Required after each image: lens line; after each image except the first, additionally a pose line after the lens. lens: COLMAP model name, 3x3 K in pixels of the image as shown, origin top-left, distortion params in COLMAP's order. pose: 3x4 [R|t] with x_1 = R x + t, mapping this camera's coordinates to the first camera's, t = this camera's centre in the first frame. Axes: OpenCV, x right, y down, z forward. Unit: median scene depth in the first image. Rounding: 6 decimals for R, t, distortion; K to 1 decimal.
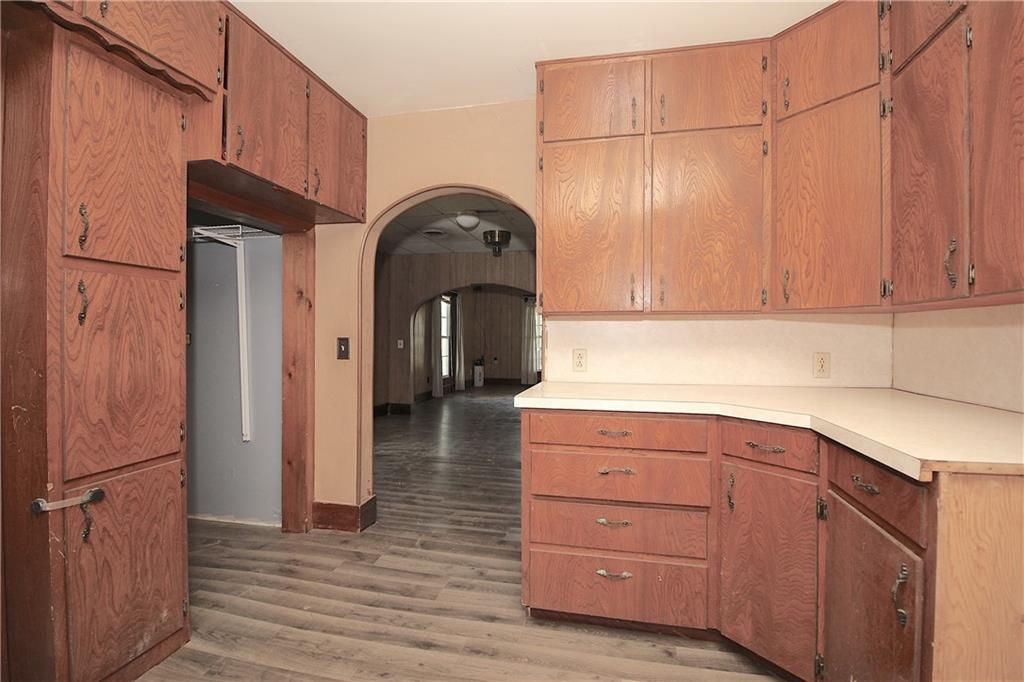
lens RADIAL K [[472.9, 0, 522.2], [0, 472.9, 338.6], [0, 0, 1]] dist [0.002073, -0.016615]
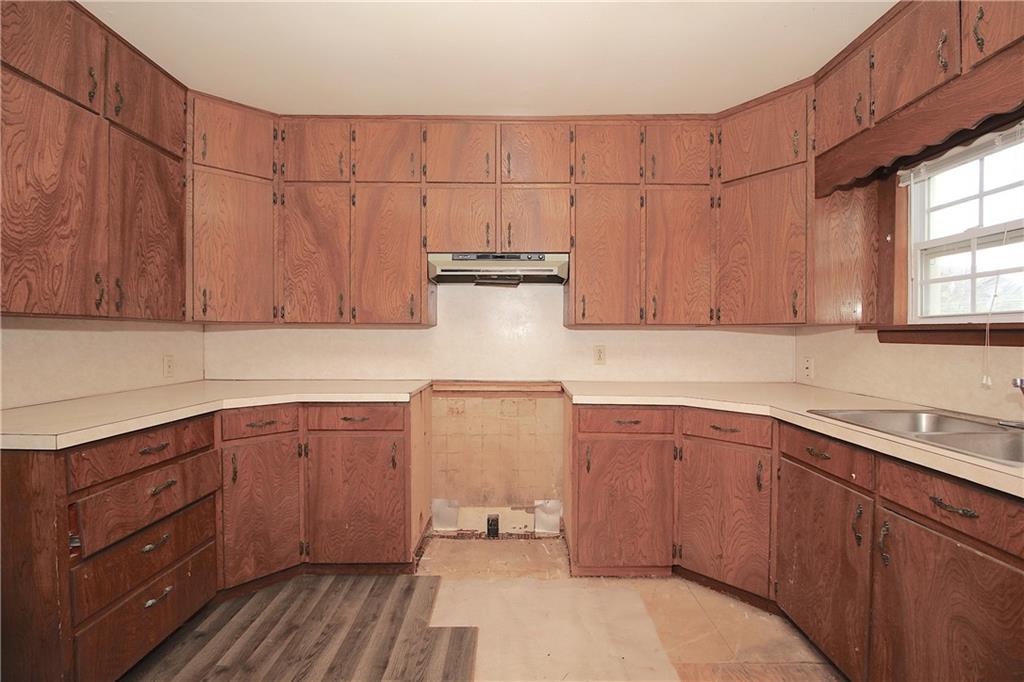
lens RADIAL K [[472.9, 0, 522.2], [0, 472.9, 338.6], [0, 0, 1]] dist [0.002073, -0.016615]
pose [[-0.227220, -0.007045, 0.973818, -0.842671], [0.003572, 0.999961, 0.008067, -0.023700], [-0.973837, 0.005312, -0.227186, 0.479641]]
